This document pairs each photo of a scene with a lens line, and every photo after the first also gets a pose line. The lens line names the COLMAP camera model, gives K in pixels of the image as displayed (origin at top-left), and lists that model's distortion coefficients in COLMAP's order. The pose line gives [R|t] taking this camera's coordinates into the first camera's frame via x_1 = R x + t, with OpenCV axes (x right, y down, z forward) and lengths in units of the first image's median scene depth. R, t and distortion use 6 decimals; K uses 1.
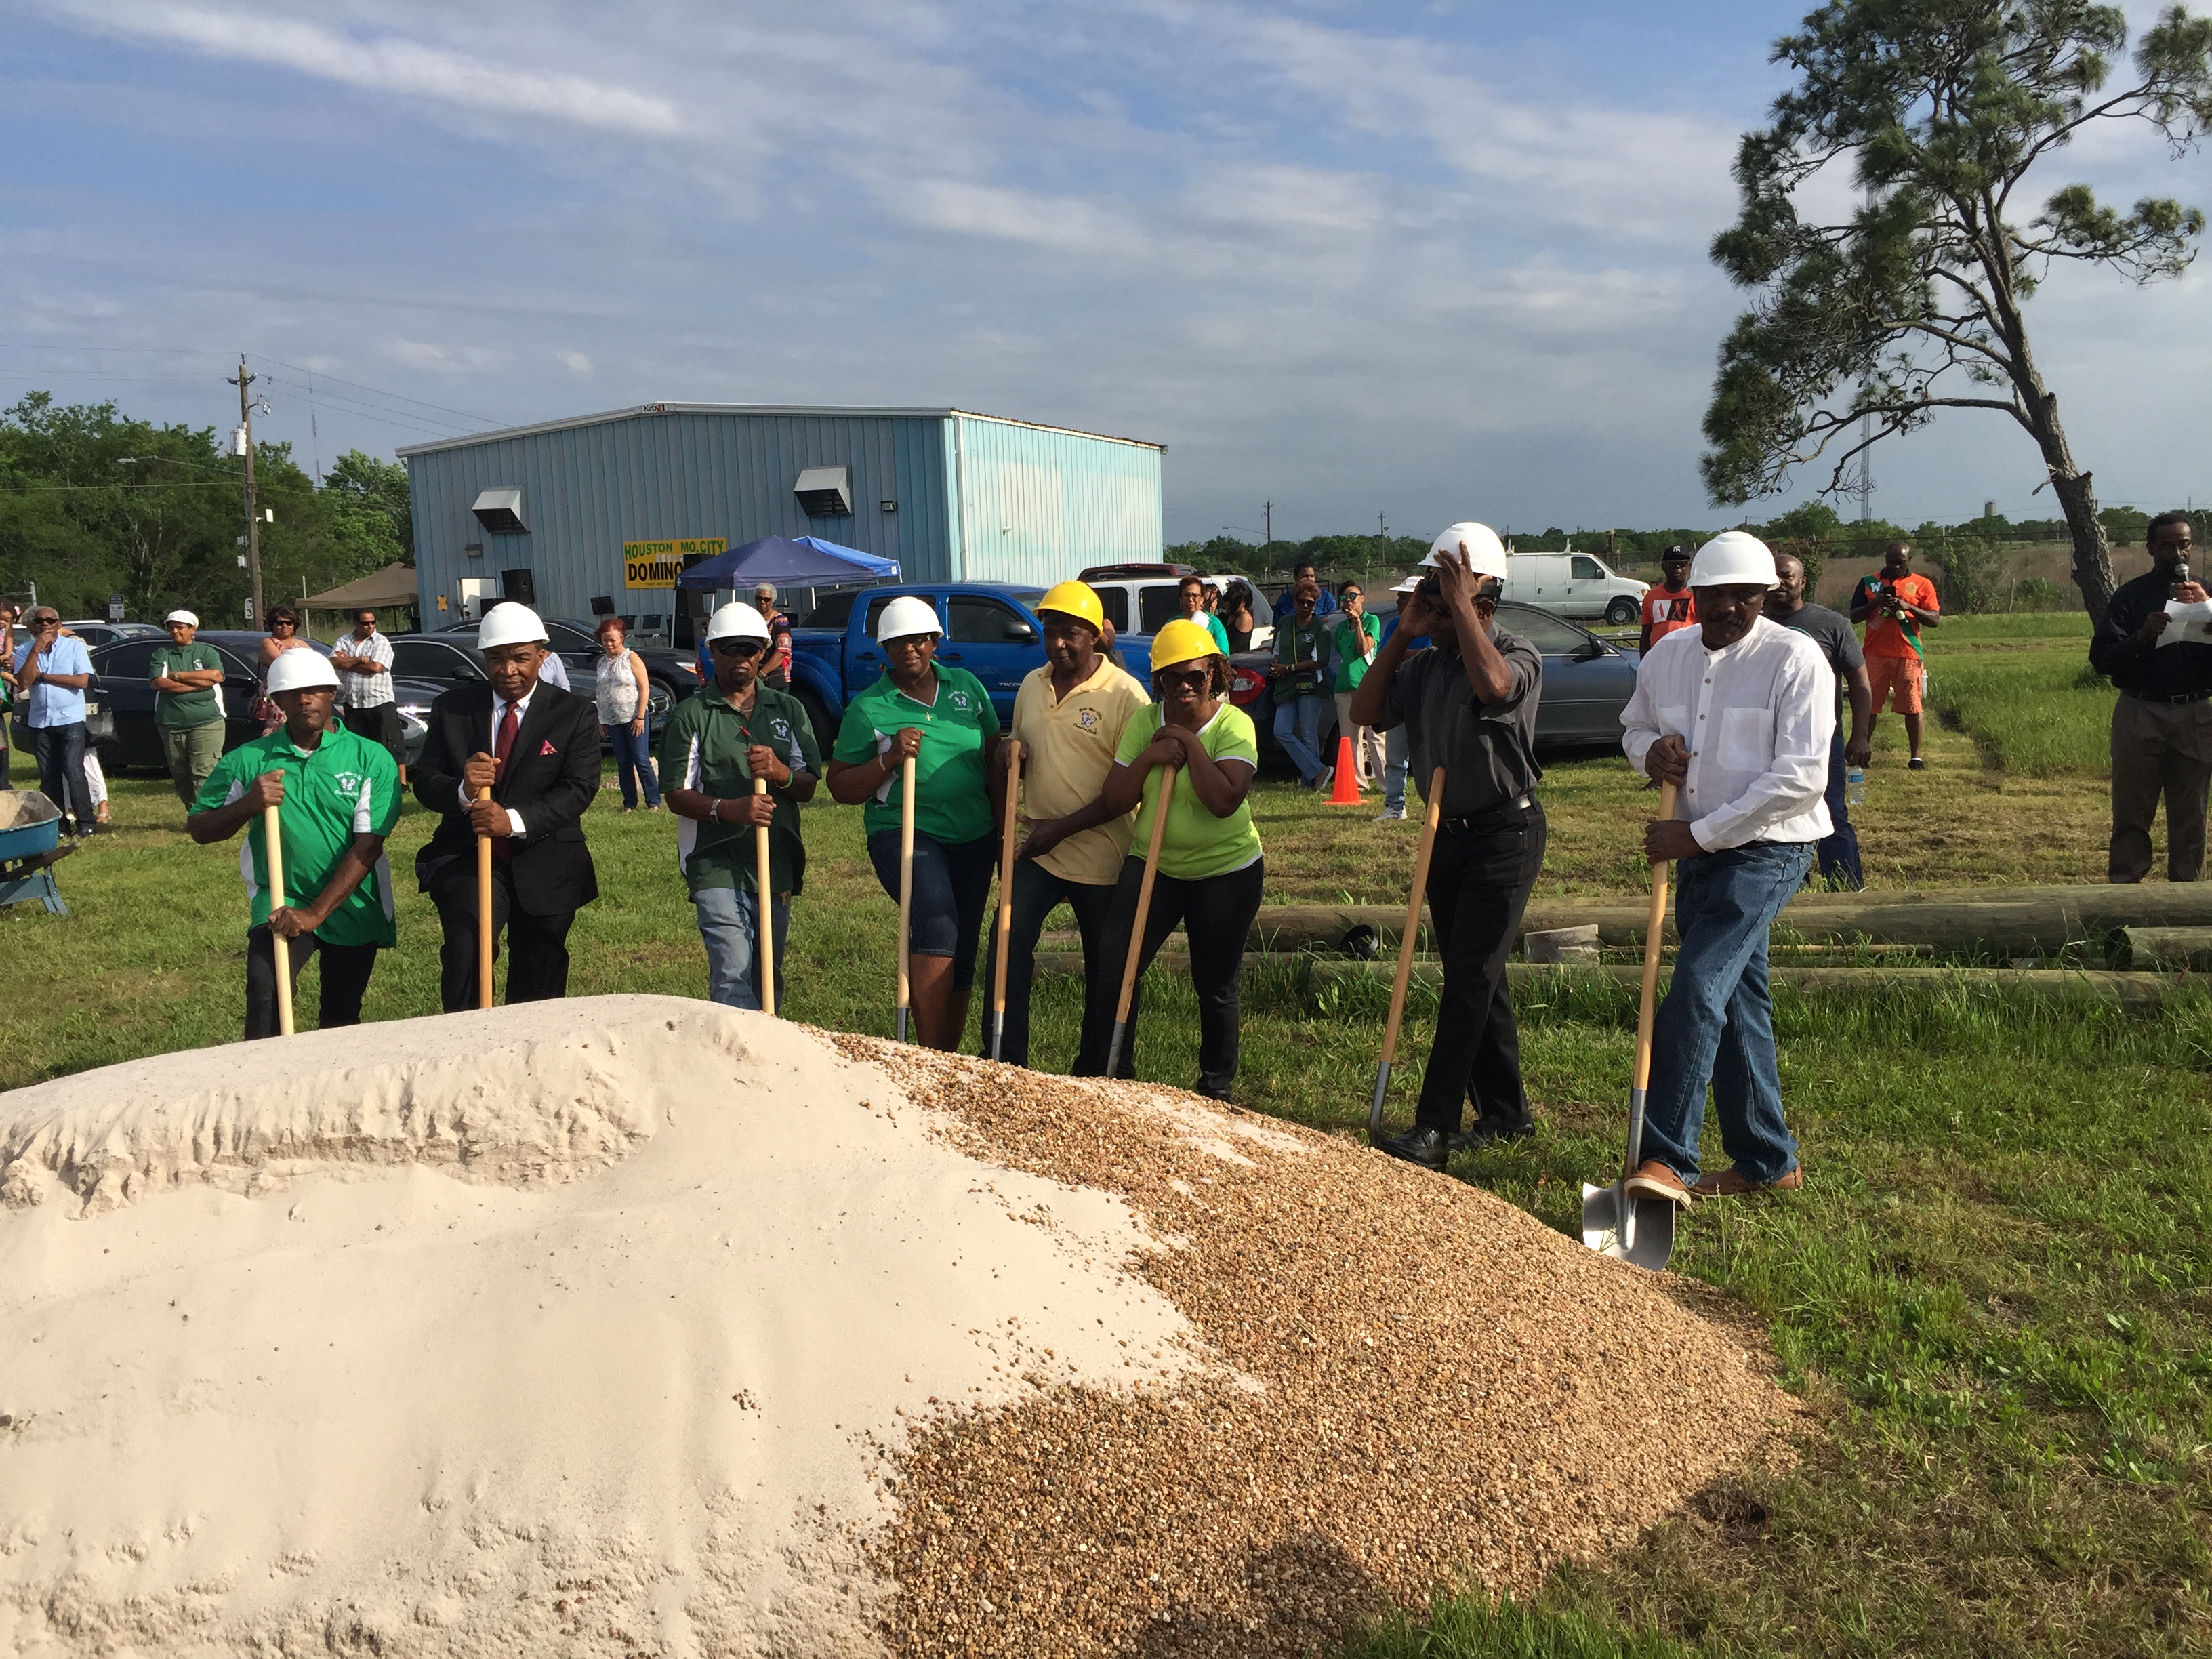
lens RADIAL K [[1912.6, 0, 1097.6], [0, 1912.6, 811.0], [0, 0, 1]] dist [0.089946, -0.109471]
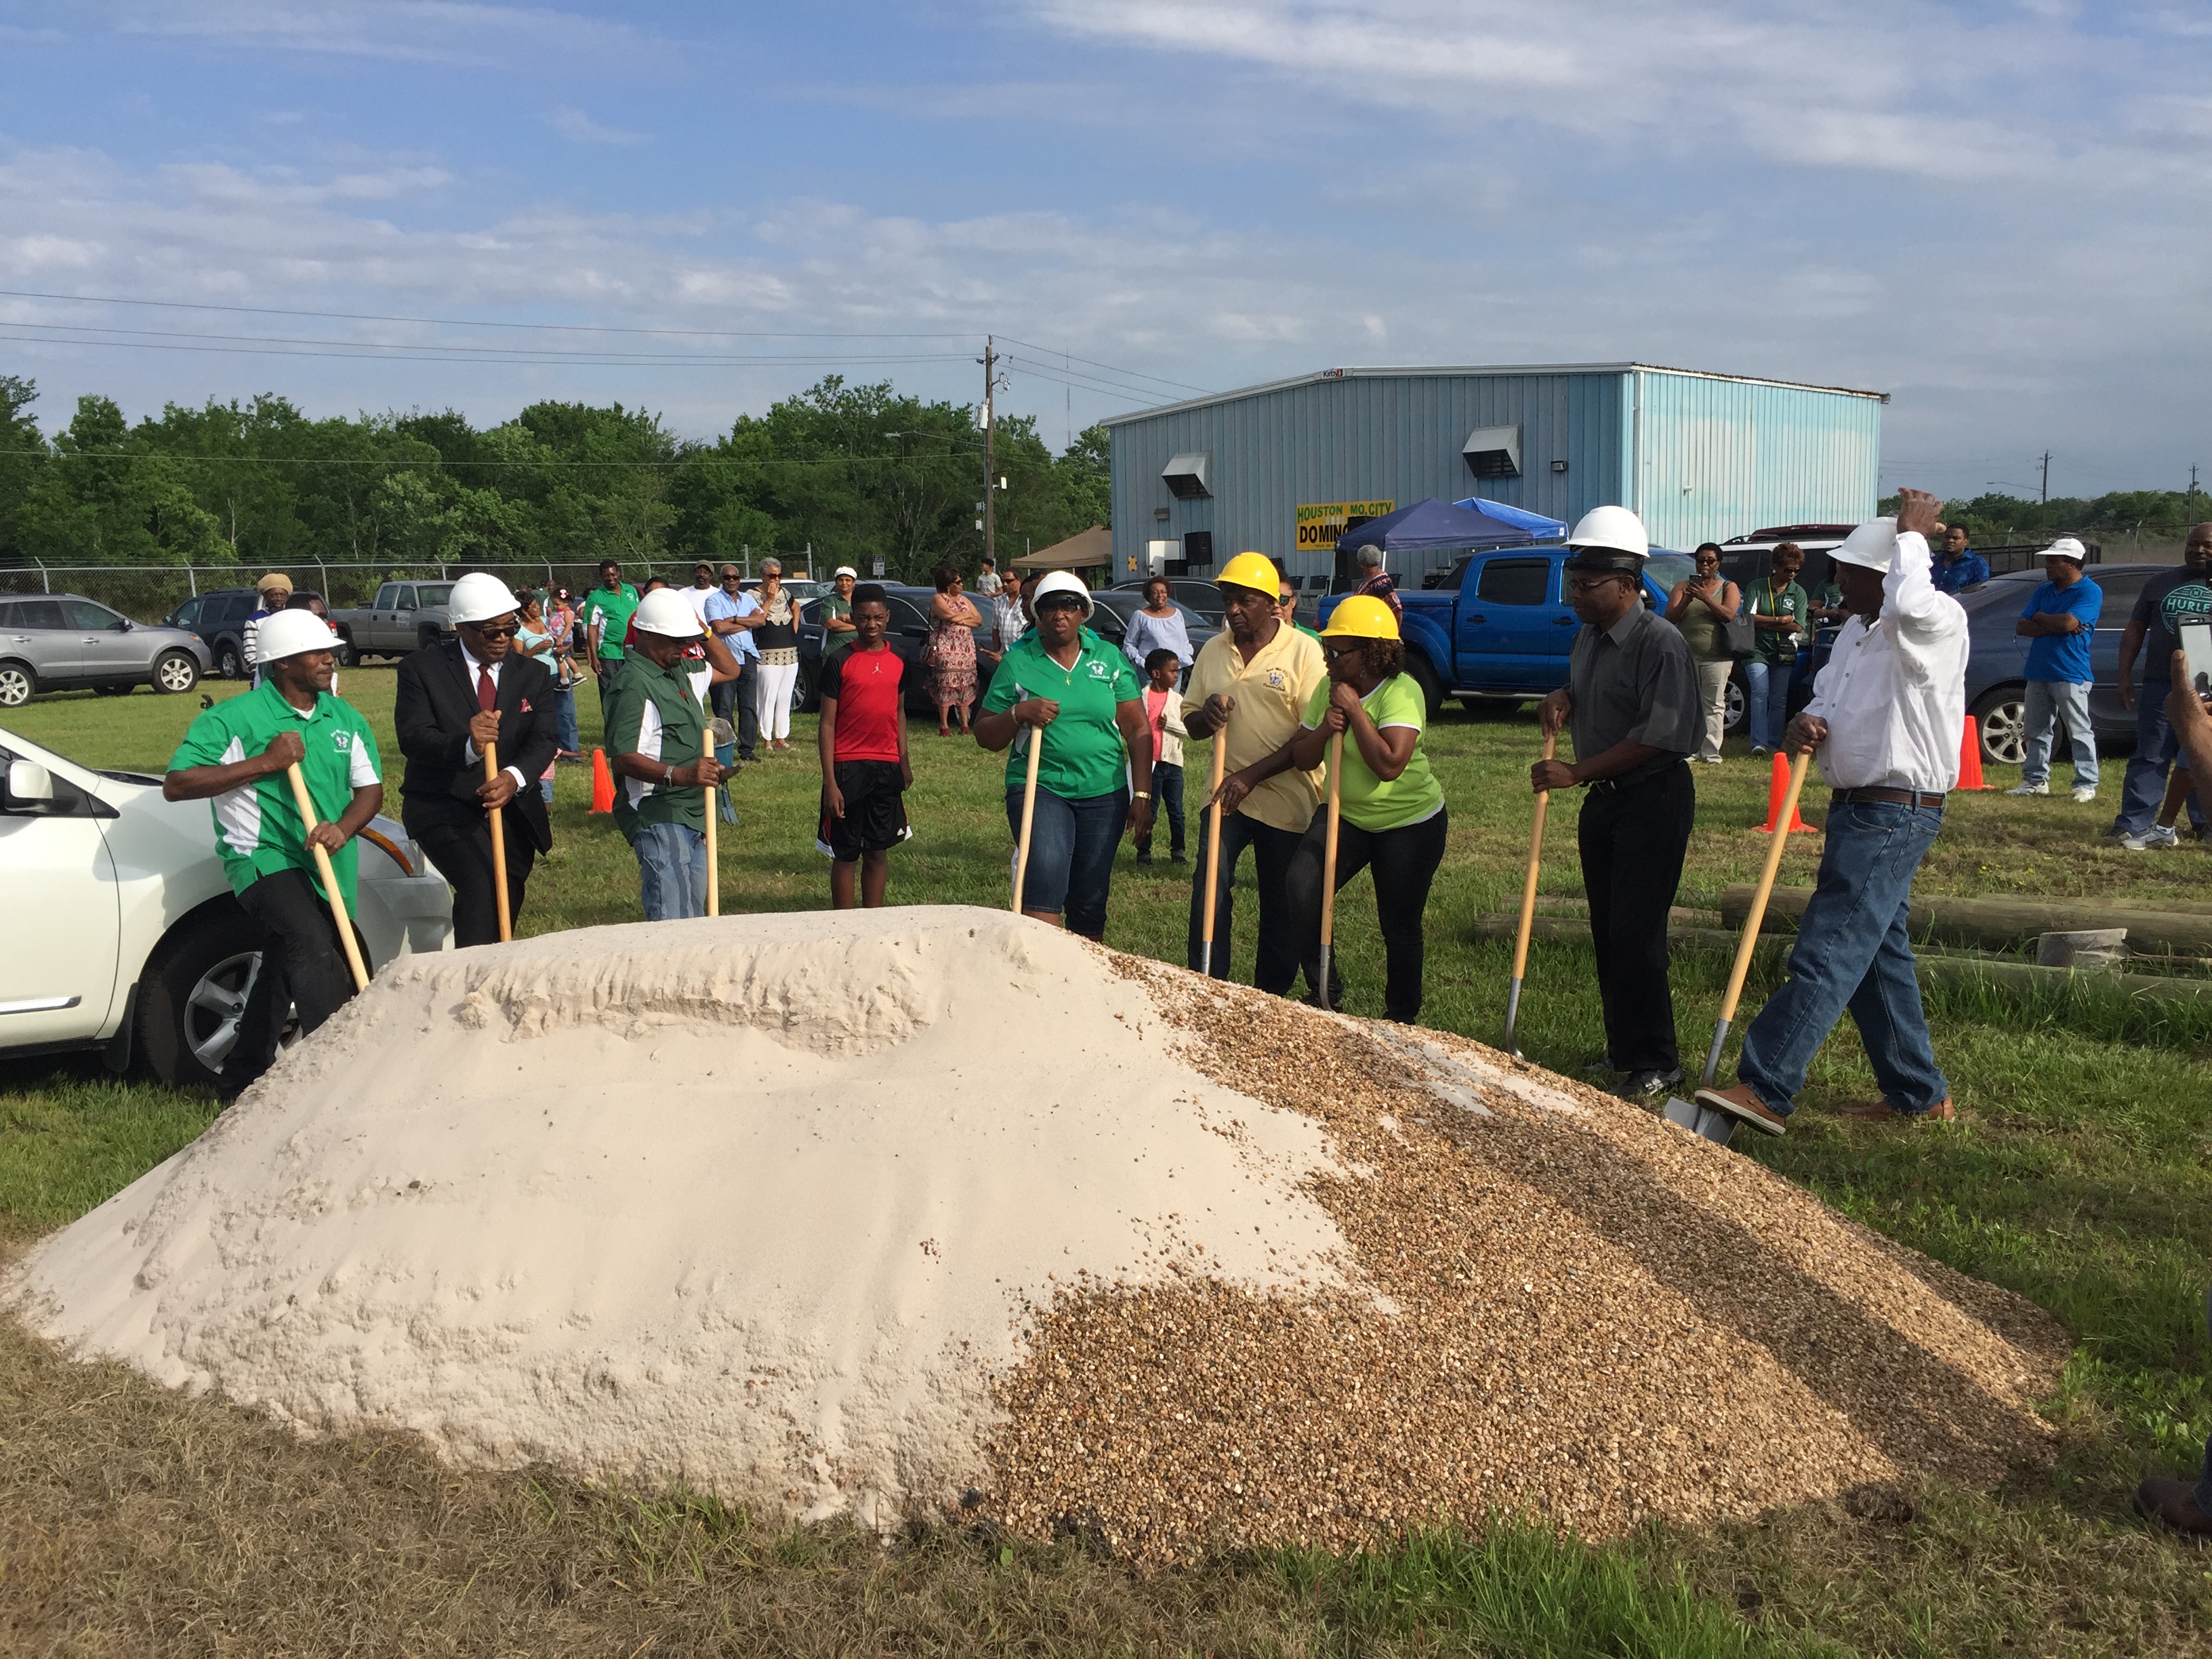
lens RADIAL K [[1912.6, 0, 1086.9], [0, 1912.6, 813.5], [0, 0, 1]] dist [0.089946, -0.109471]
pose [[0.932601, 0.056369, -0.356480, 0.216980], [-0.048866, 0.998354, 0.030028, 0.002510], [0.357586, -0.010585, 0.933820, -0.034969]]
